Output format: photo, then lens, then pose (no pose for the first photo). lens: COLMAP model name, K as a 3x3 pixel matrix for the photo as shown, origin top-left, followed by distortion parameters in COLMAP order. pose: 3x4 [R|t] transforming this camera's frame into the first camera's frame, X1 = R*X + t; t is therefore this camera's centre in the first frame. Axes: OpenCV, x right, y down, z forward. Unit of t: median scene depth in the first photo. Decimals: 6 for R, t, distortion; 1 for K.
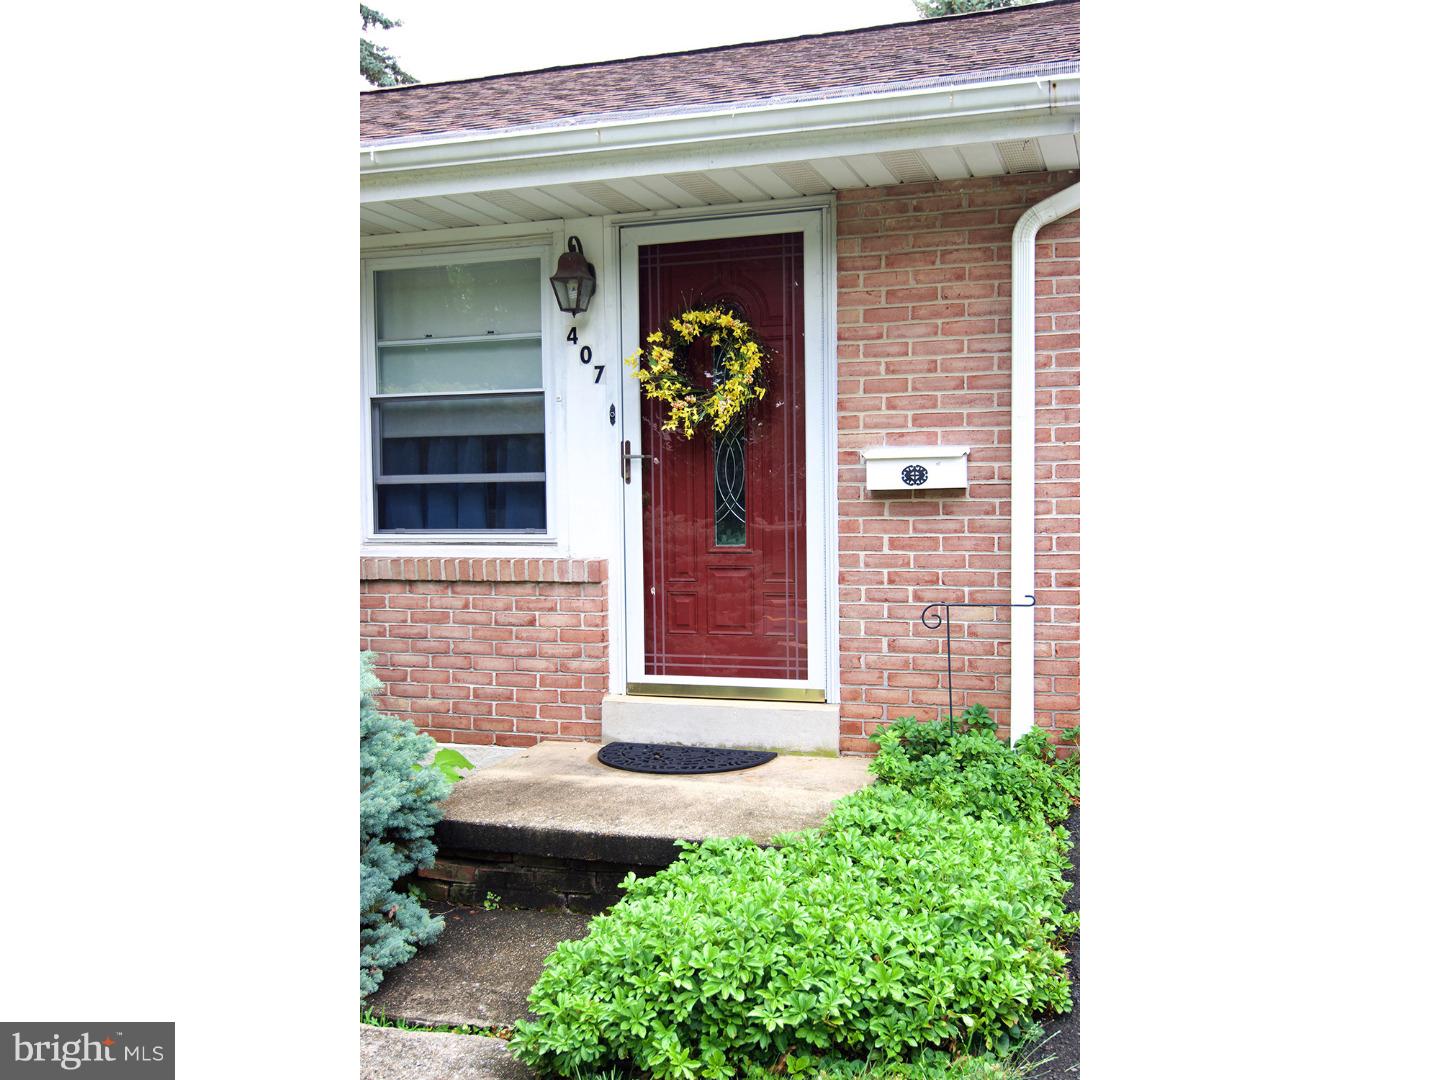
lens RADIAL K [[1278.1, 0, 720.0], [0, 1278.1, 540.0], [0, 0, 1]] dist [0.005117, 0.001253]
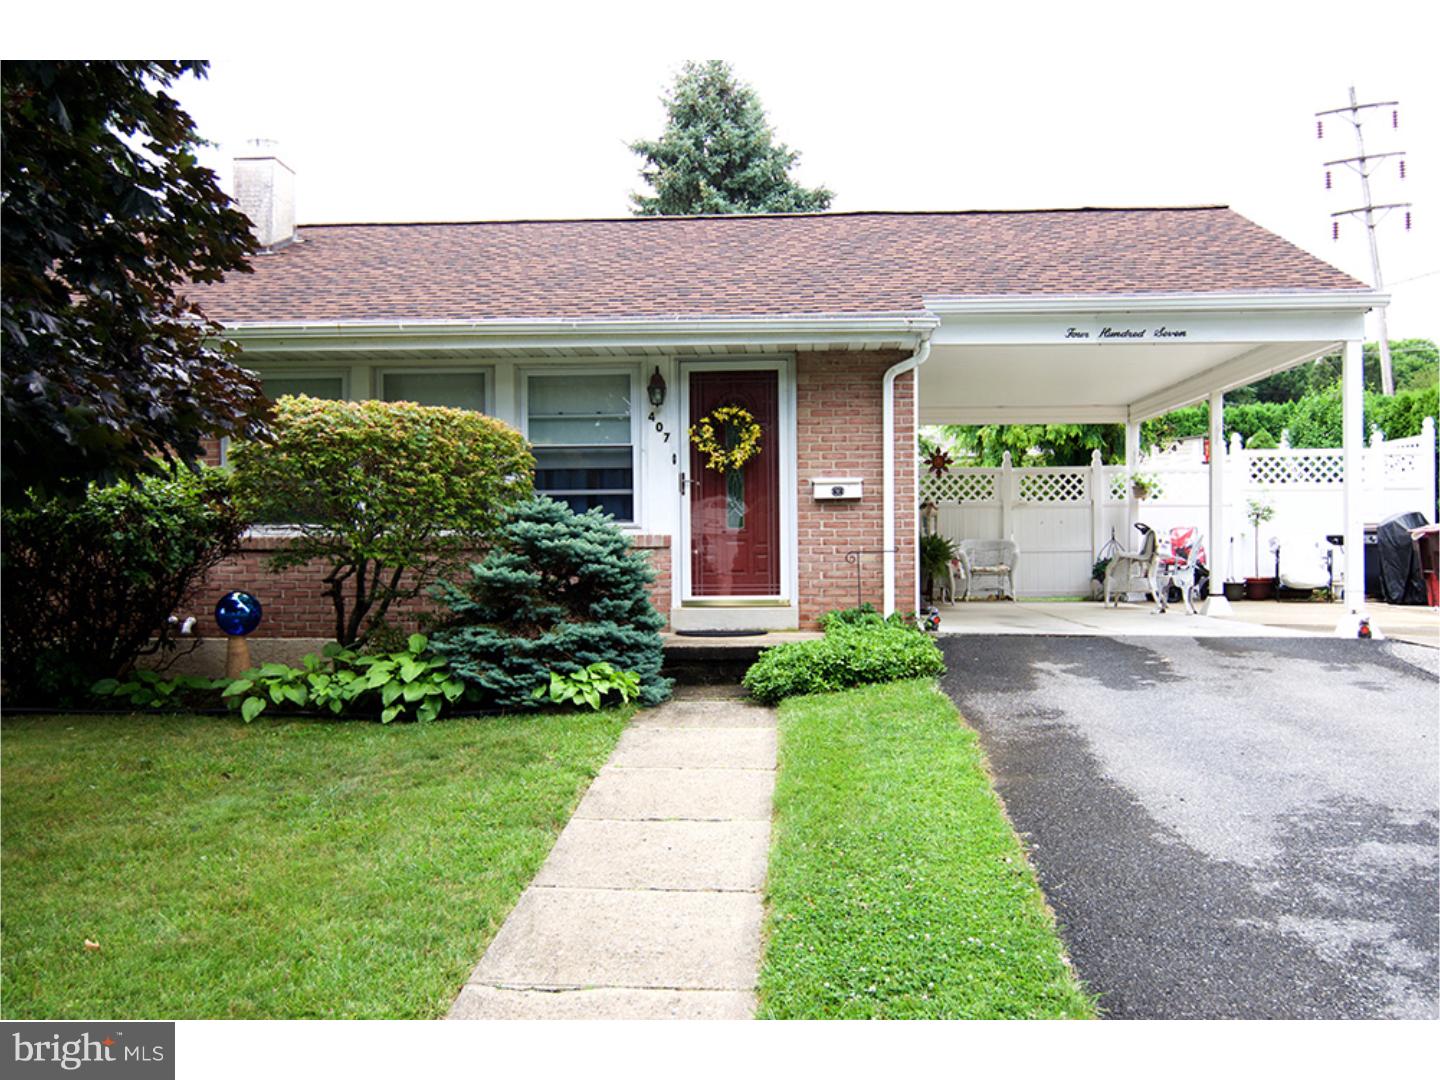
lens RADIAL K [[1432.5, 0, 720.0], [0, 1432.5, 540.0], [0, 0, 1]] dist [-0.023452, 0.002885]
pose [[0.967322, 0.008149, 0.253420, -0.588683], [0.004226, 0.998826, -0.048250, 0.132180], [-0.253515, 0.047744, 0.966152, -1.128450]]
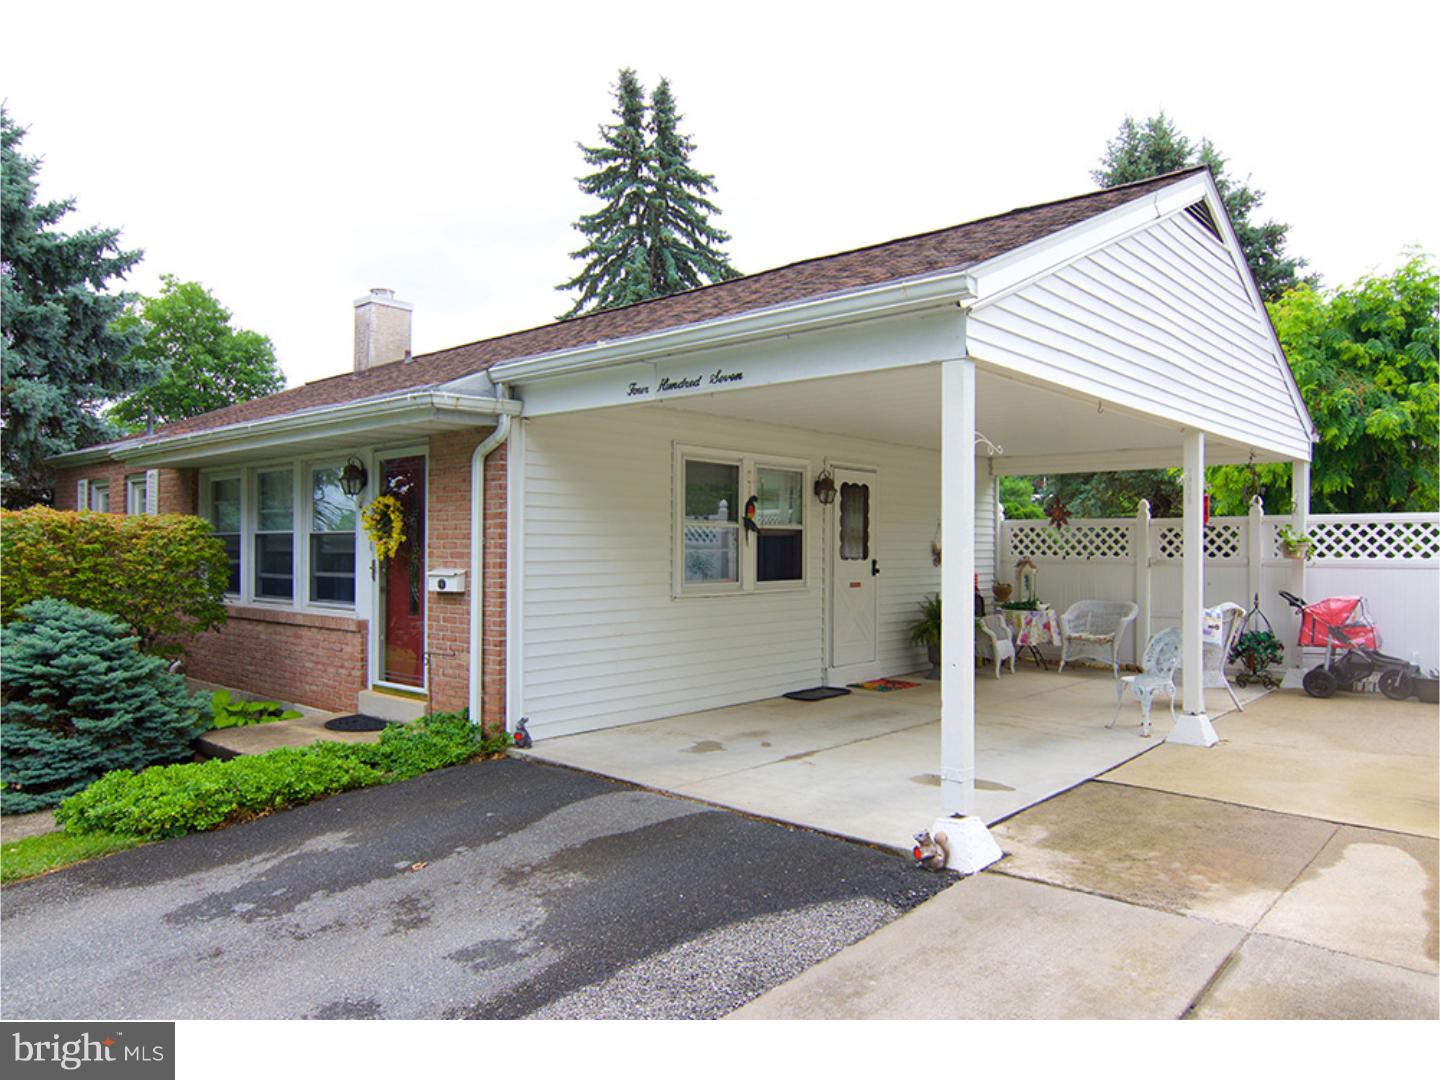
lens RADIAL K [[999.0, 0, 720.0], [0, 999.0, 540.0], [0, 0, 1]] dist [-0.005474, -0.000216]
pose [[0.911416, 0.011522, -0.411324, 1.090999], [-0.028737, 0.998950, -0.035692, -0.071931], [0.410481, 0.044351, 0.910790, -0.184553]]
